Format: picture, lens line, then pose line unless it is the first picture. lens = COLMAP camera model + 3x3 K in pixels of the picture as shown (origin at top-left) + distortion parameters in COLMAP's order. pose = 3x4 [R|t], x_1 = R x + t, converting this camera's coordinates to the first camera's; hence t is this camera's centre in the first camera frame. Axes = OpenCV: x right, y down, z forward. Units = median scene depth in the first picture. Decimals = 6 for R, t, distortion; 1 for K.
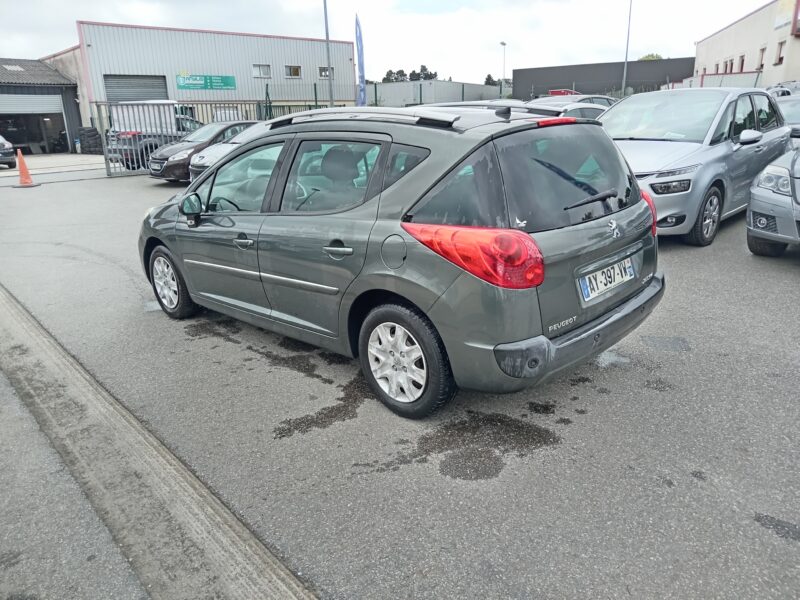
lens RADIAL K [[594.7, 0, 393.0], [0, 594.7, 302.2], [0, 0, 1]] dist [0.009574, -0.029280]
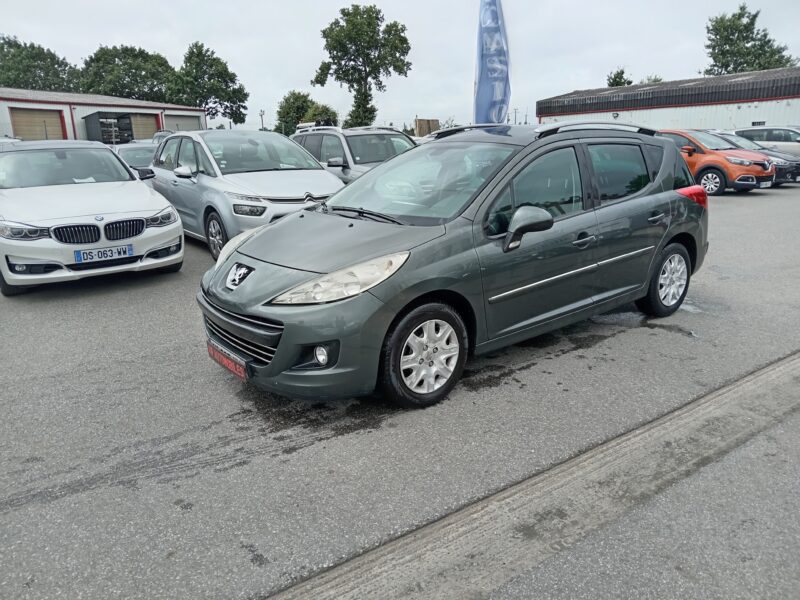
lens RADIAL K [[594.7, 0, 394.1], [0, 594.7, 296.6], [0, 0, 1]] dist [0.009574, -0.029280]
pose [[0.128032, -0.212836, 0.968663, -1.359008], [0.317079, 0.934224, 0.163359, -0.292276], [-0.939717, 0.286228, 0.187096, 1.168927]]
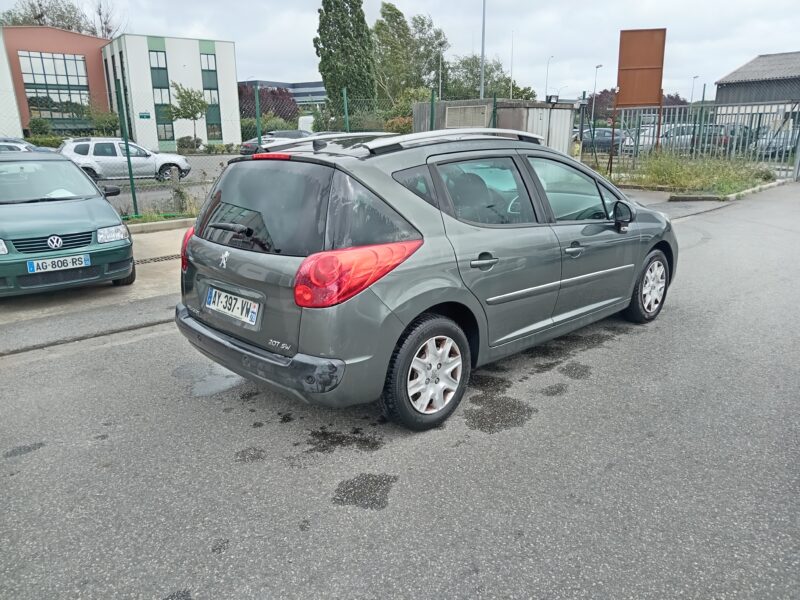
lens RADIAL K [[594.7, 0, 392.8], [0, 594.7, 299.3], [0, 0, 1]] dist [0.009574, -0.029280]
pose [[-0.031542, 0.306842, -0.951238, 1.113518], [-0.281361, 0.910499, 0.303030, -0.371000], [0.959084, 0.277199, 0.057614, 0.992663]]
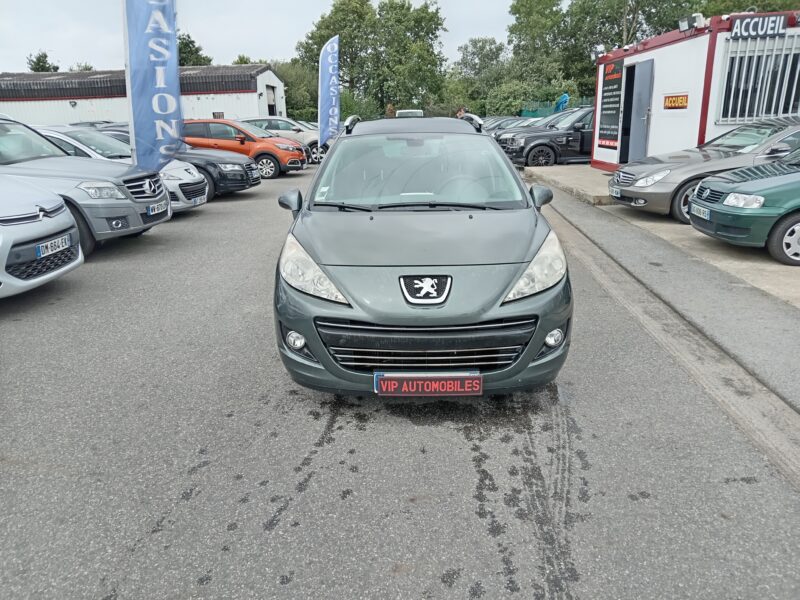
lens RADIAL K [[594.7, 0, 393.6], [0, 594.7, 298.5], [0, 0, 1]] dist [0.009574, -0.029280]
pose [[-0.704093, -0.152929, 0.693445, -1.019275], [0.262413, 0.851376, 0.454200, -0.618910], [-0.659843, 0.501768, -0.559317, 2.056390]]
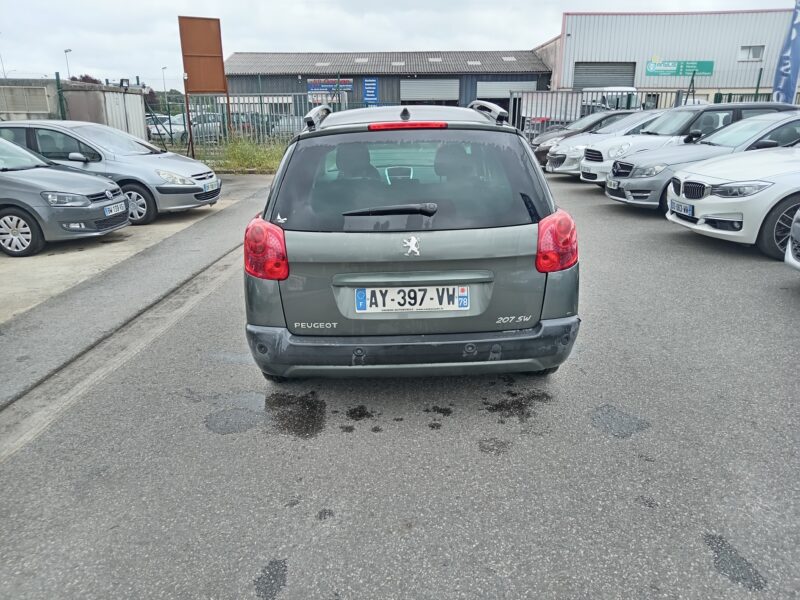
lens RADIAL K [[594.7, 0, 394.3], [0, 594.7, 299.3], [0, 0, 1]] dist [0.009574, -0.029280]
pose [[0.712659, 0.235482, -0.660806, 0.775568], [-0.223563, 0.969100, 0.104237, -0.106268], [0.664933, 0.073446, 0.743283, 0.246038]]
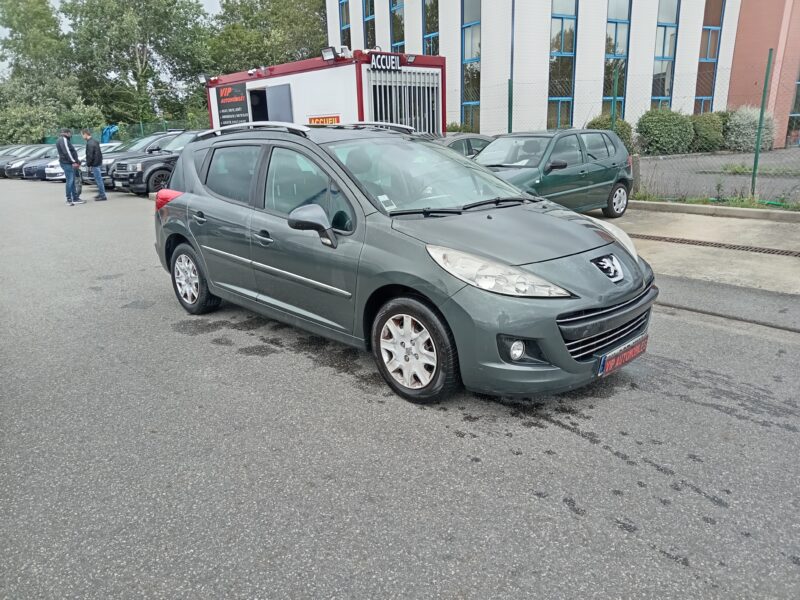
lens RADIAL K [[594.7, 0, 401.4], [0, 594.7, 293.0], [0, 0, 1]] dist [0.009574, -0.029280]
pose [[-0.997713, 0.066507, 0.012038, -0.181468], [0.062478, 0.839612, 0.539582, -0.714678], [0.025778, 0.539100, -0.841847, 2.322349]]
